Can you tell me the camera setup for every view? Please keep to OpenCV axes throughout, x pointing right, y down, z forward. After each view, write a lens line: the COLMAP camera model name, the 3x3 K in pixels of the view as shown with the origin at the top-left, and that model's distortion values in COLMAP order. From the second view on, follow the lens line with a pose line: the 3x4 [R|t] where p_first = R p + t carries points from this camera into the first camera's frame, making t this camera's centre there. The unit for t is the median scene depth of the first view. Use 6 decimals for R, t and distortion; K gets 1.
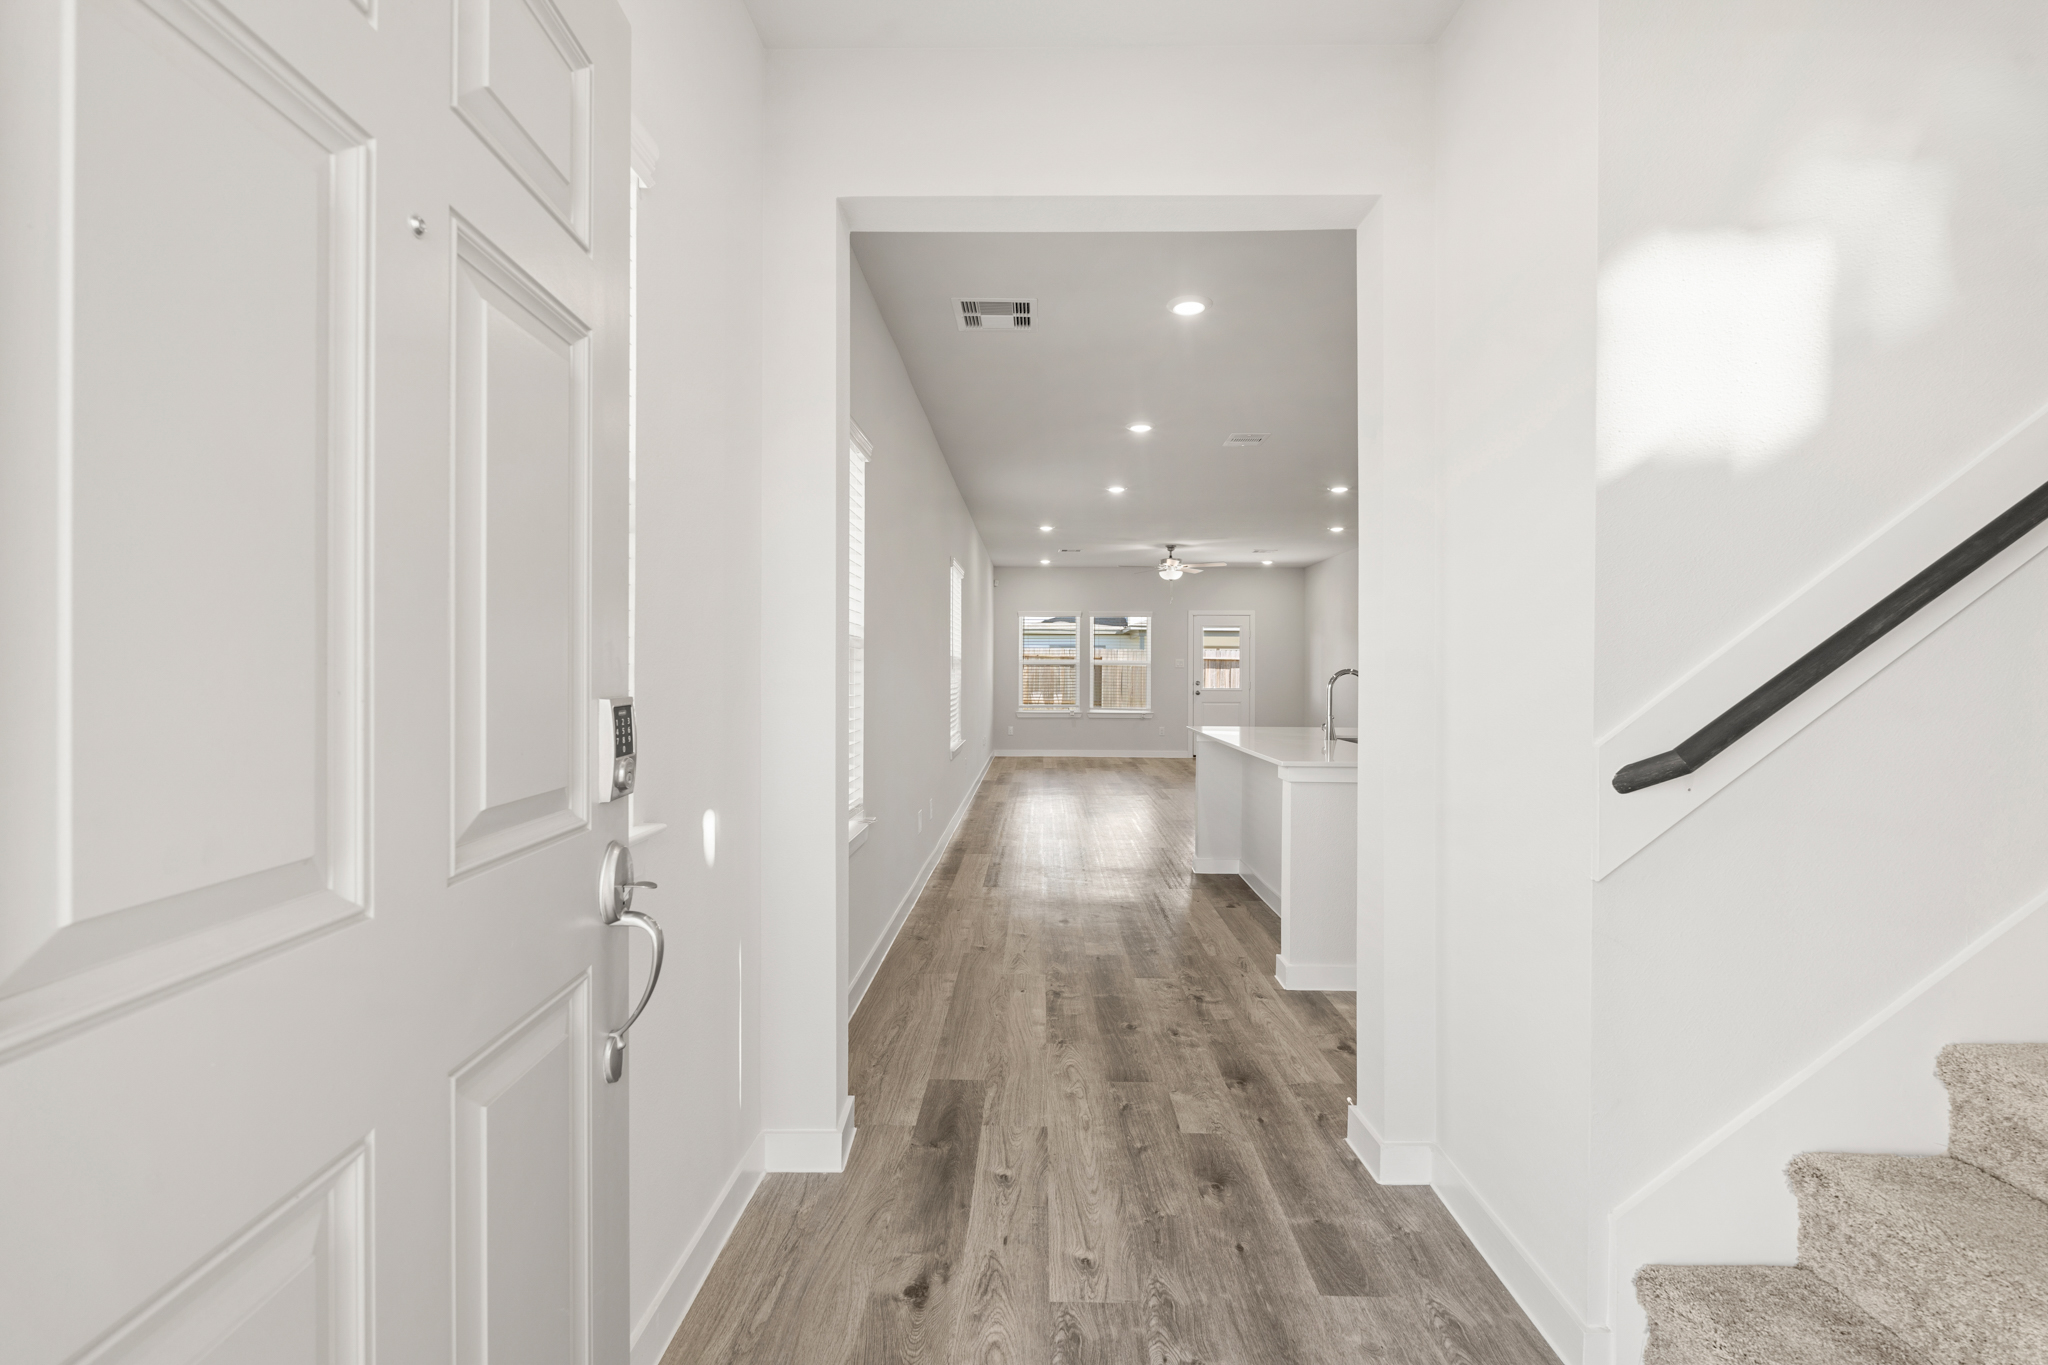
lens RADIAL K [[860.8, 0, 1016.2], [0, 860.8, 692.2], [0, 0, 1]] dist [-0.000690, -0.000023]
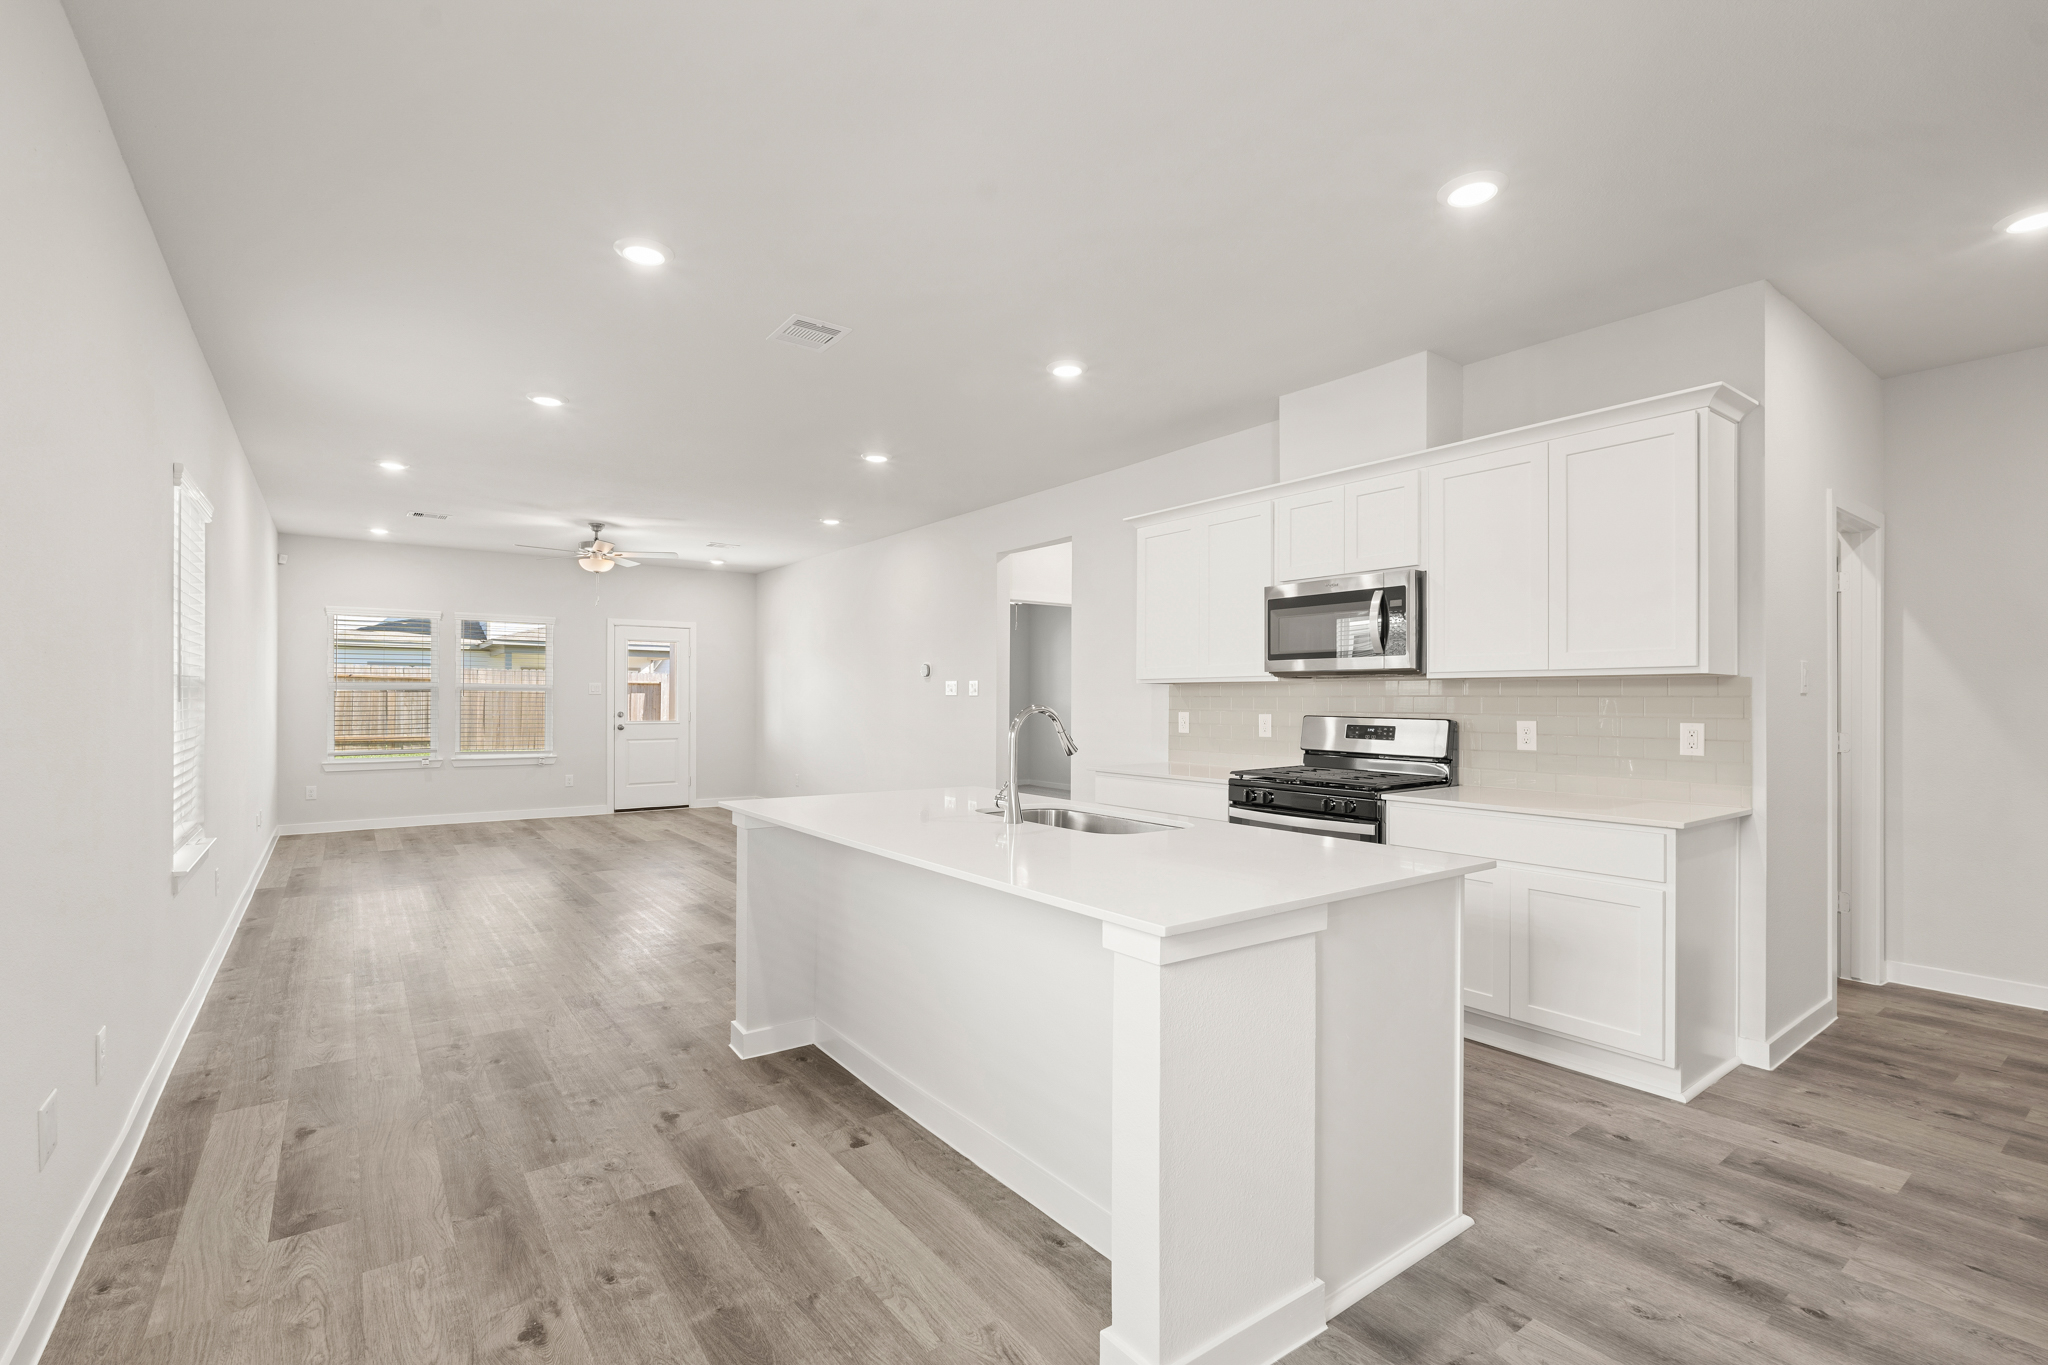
lens RADIAL K [[910.5, 0, 983.6], [0, 910.5, 686.4], [0, 0, 1]] dist [-0.001182, -0.000095]
pose [[0.802071, 0.011196, 0.597124, -0.025630], [0.010293, 0.999417, -0.032565, -0.014605], [-0.597140, 0.032266, 0.801488, 0.414462]]
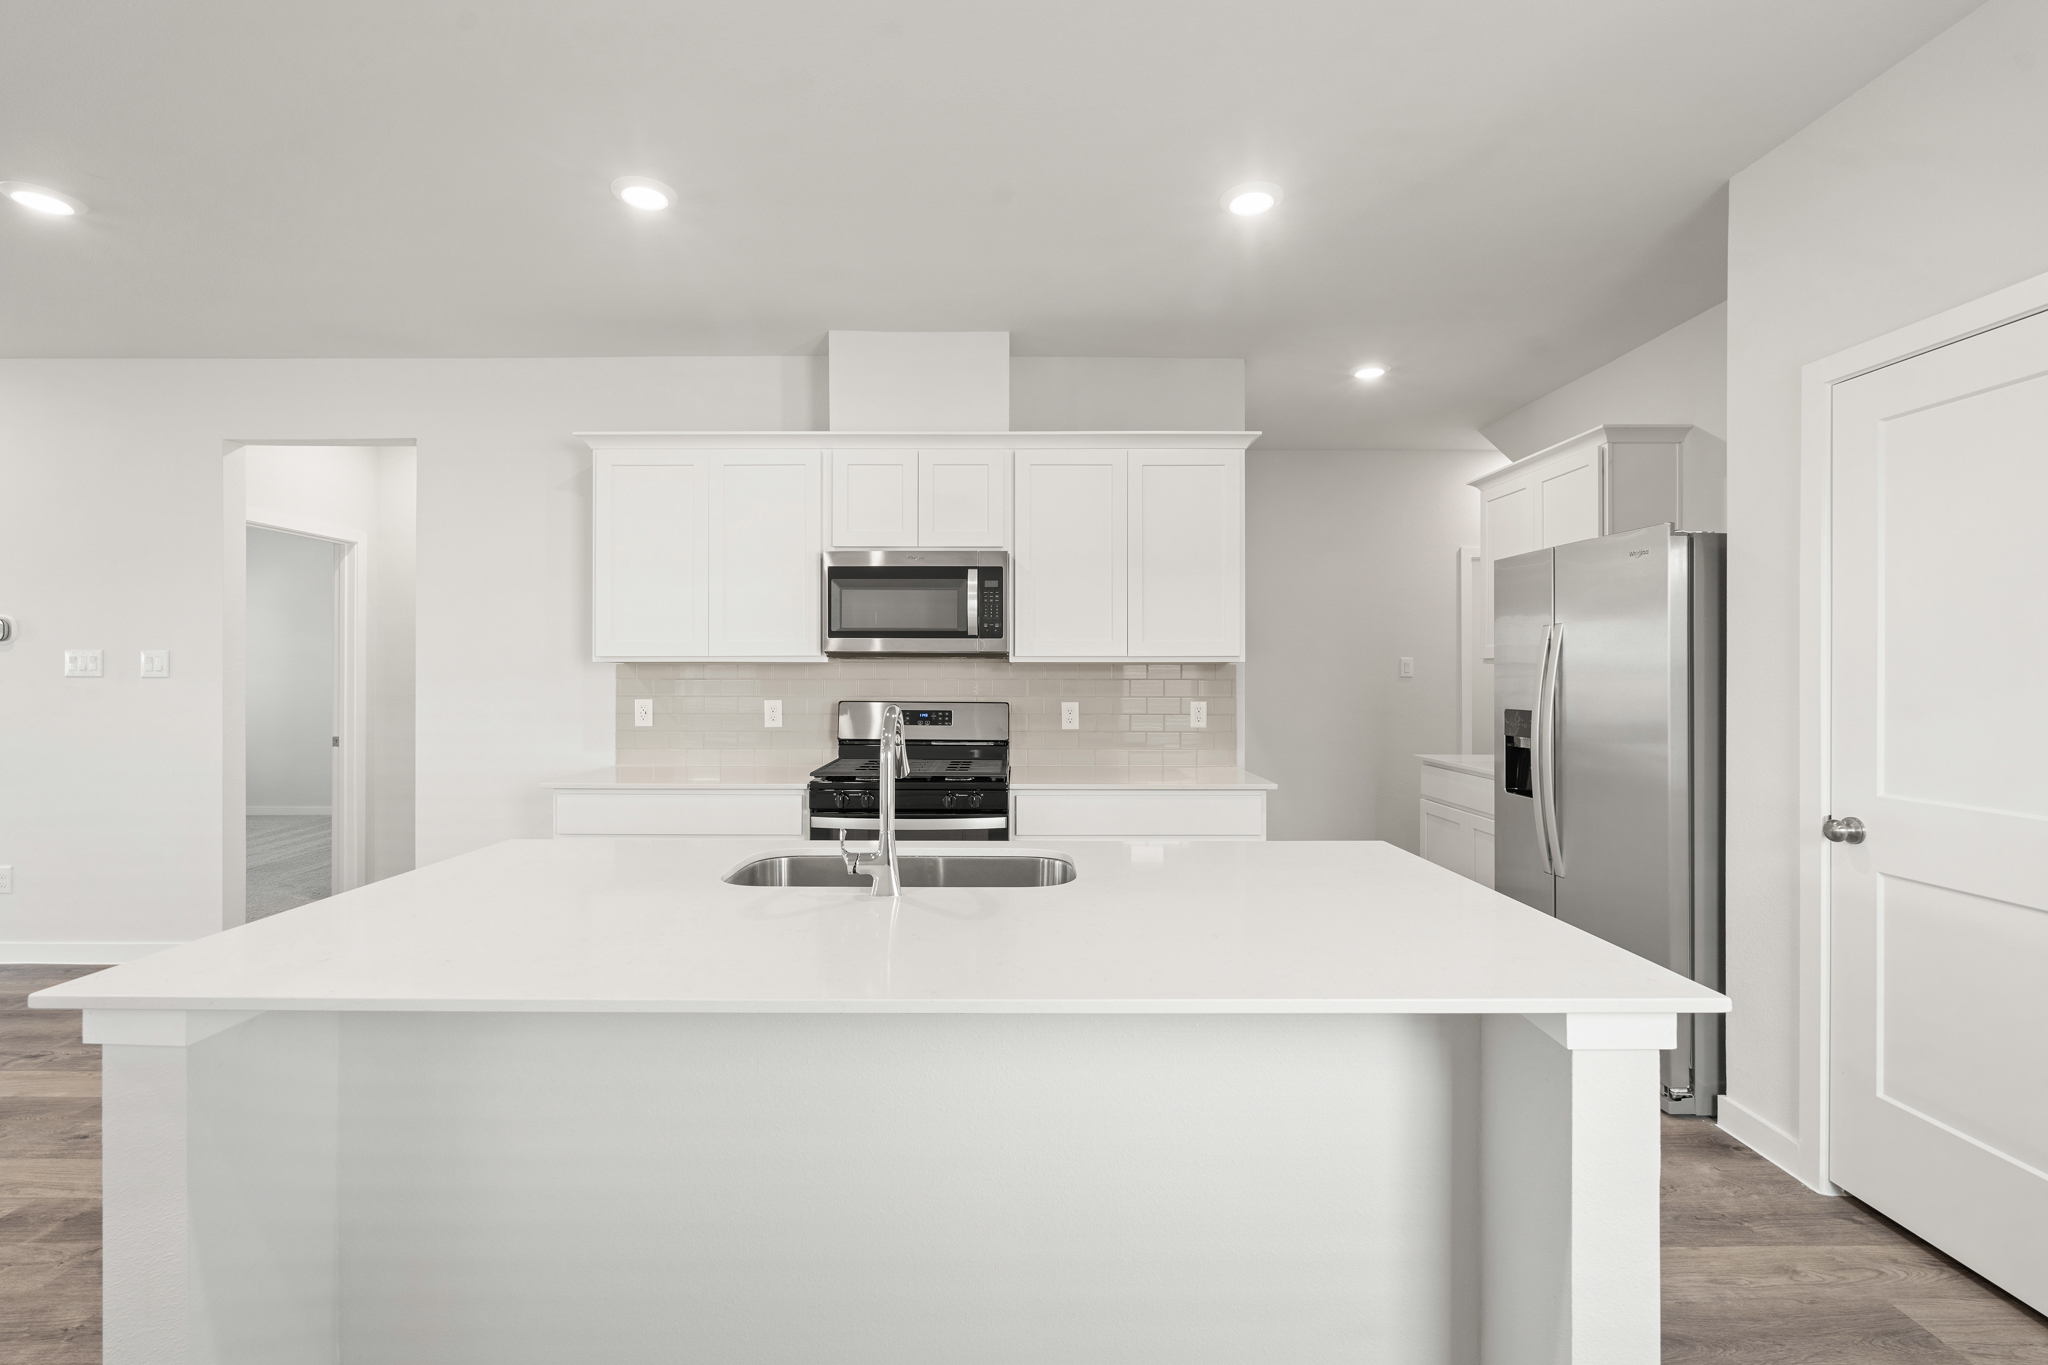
lens RADIAL K [[910.5, 0, 1018.7], [0, 910.5, 666.3], [0, 0, 1]] dist [-0.001182, -0.000095]
pose [[-0.030163, 0.007133, 0.999520, -0.027840], [0.021820, 0.999741, -0.006476, -0.032101], [-0.999307, 0.021614, -0.030311, 0.785849]]
